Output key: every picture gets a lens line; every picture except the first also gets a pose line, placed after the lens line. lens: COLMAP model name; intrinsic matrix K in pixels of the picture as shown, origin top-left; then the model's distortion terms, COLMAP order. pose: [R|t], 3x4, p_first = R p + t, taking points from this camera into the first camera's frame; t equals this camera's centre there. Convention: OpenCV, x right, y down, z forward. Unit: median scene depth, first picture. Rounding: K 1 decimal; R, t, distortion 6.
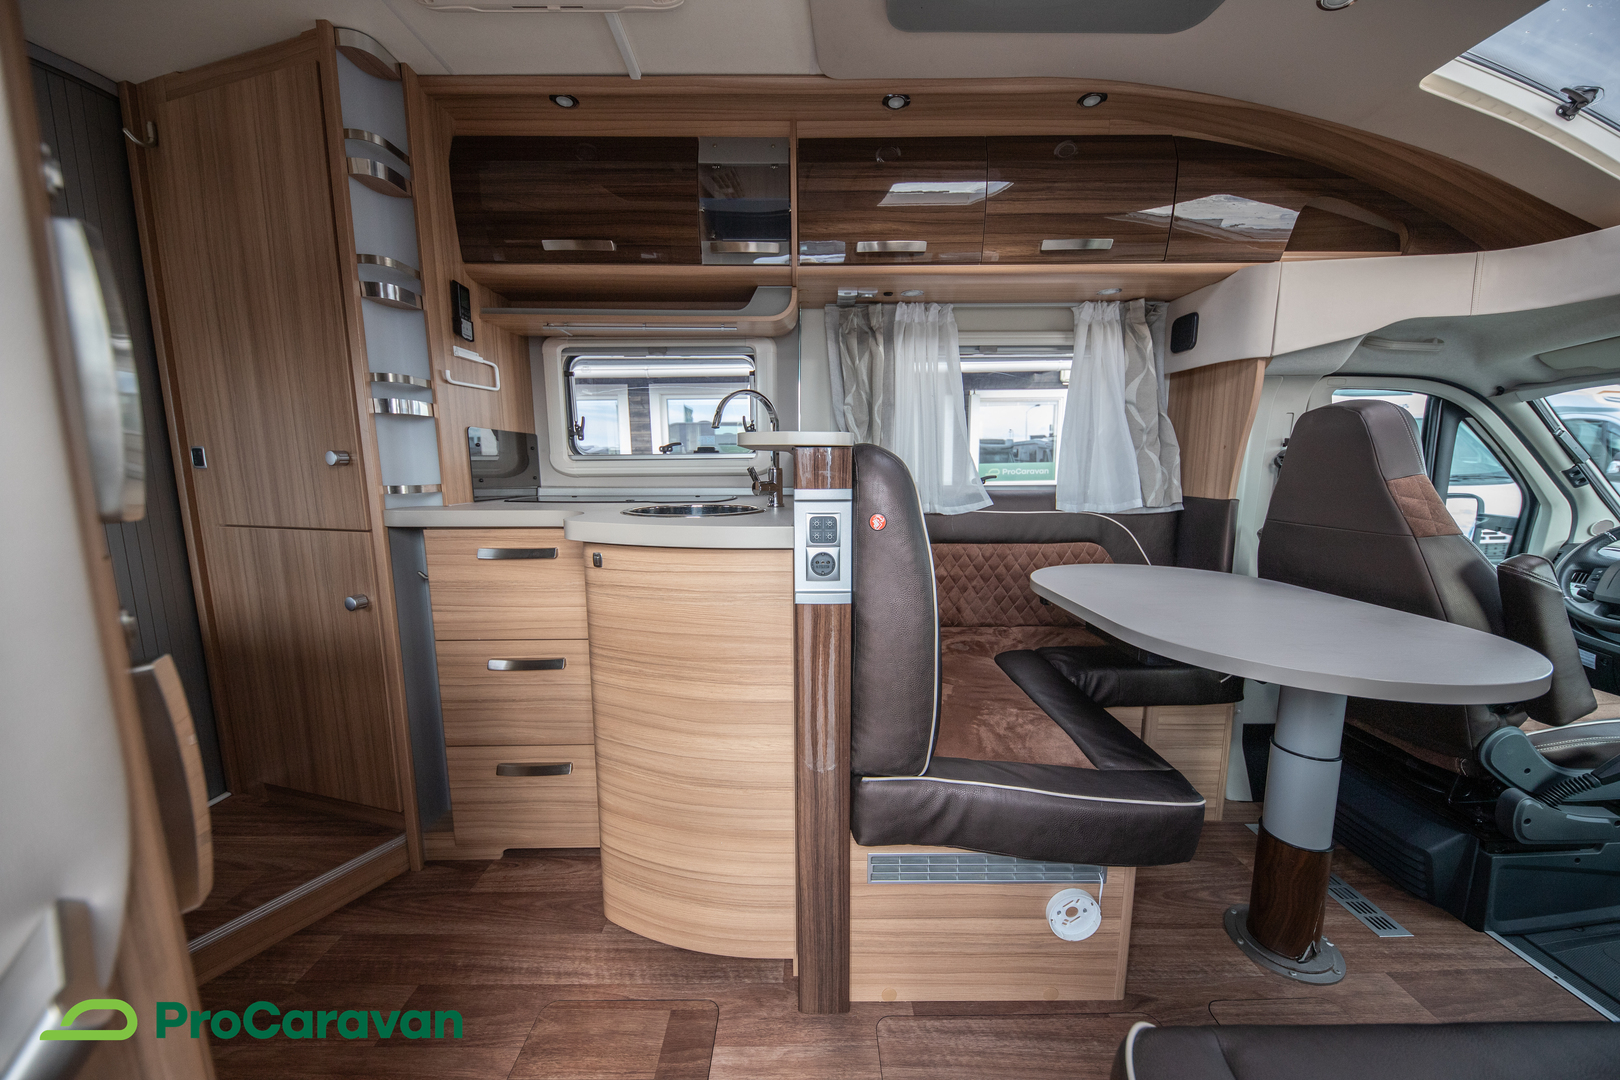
lens RADIAL K [[556.5, 0, 808.4], [0, 556.5, 544.2], [0, 0, 1]] dist [-0.008880, -0.000830]
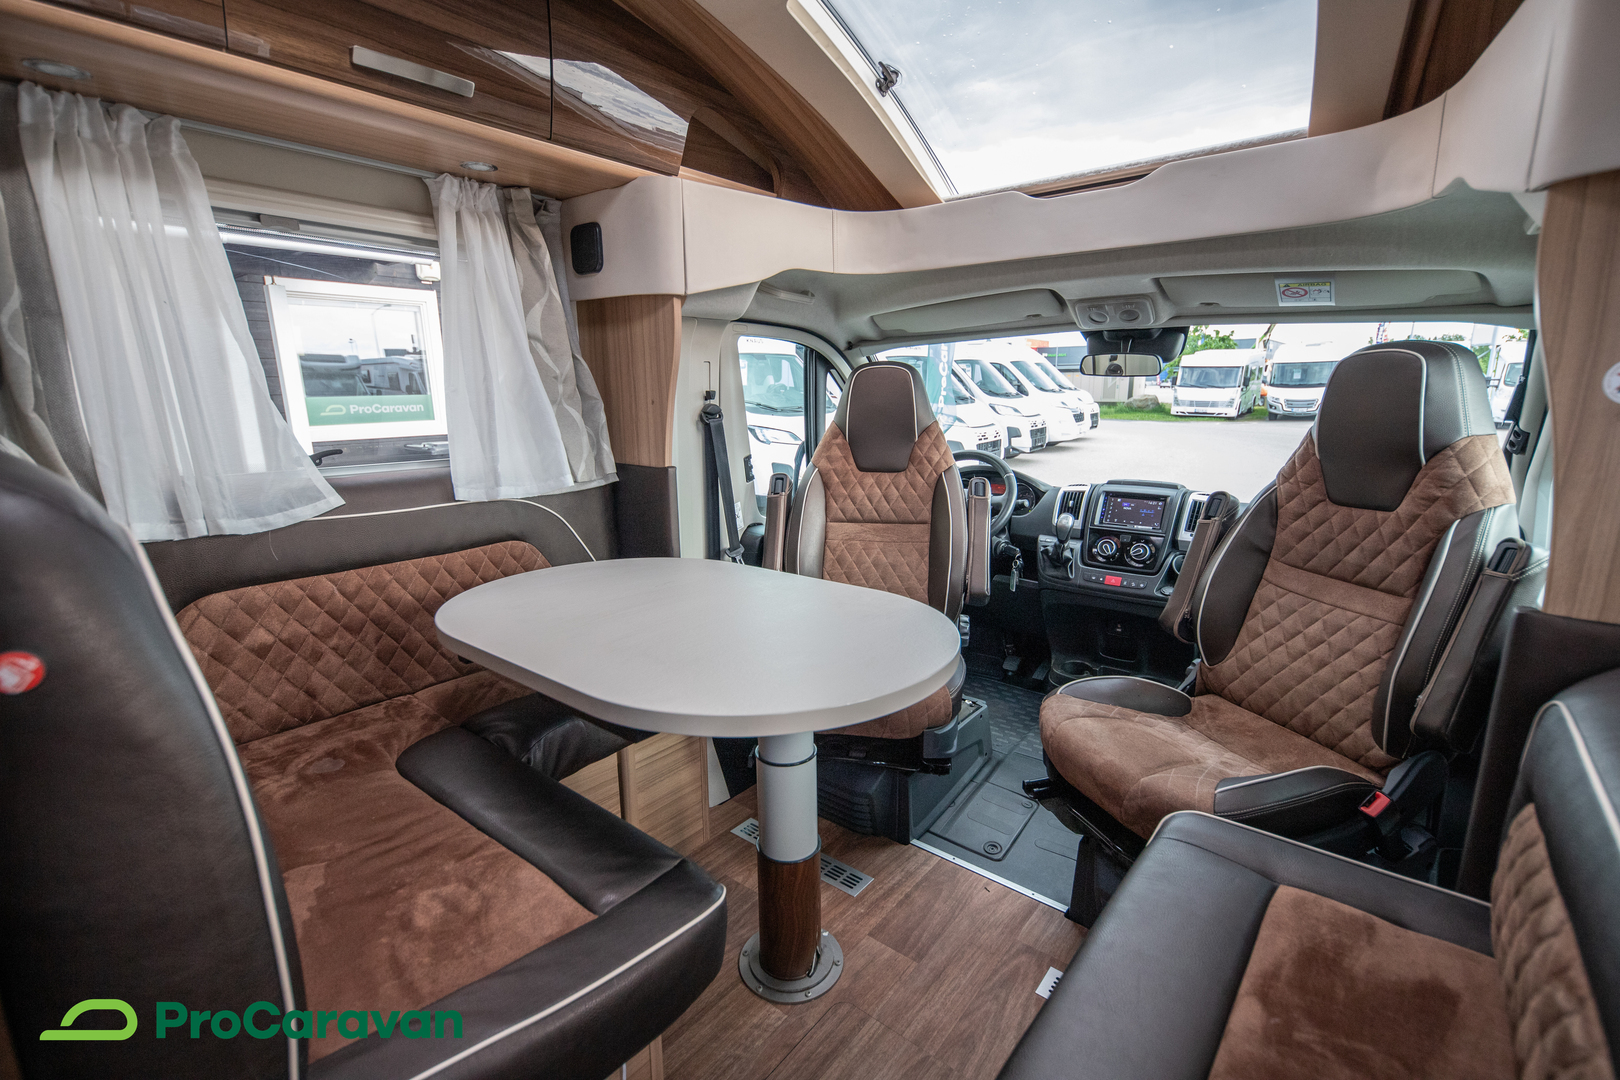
lens RADIAL K [[729.7, 0, 812.8], [0, 729.7, 547.9], [0, 0, 1]] dist [0.021159, -0.001478]
pose [[0.631845, -0.161669, 0.758047, 0.049773], [0.111413, 0.986793, 0.117590, -0.063558], [-0.767046, 0.010158, 0.641512, 0.129408]]
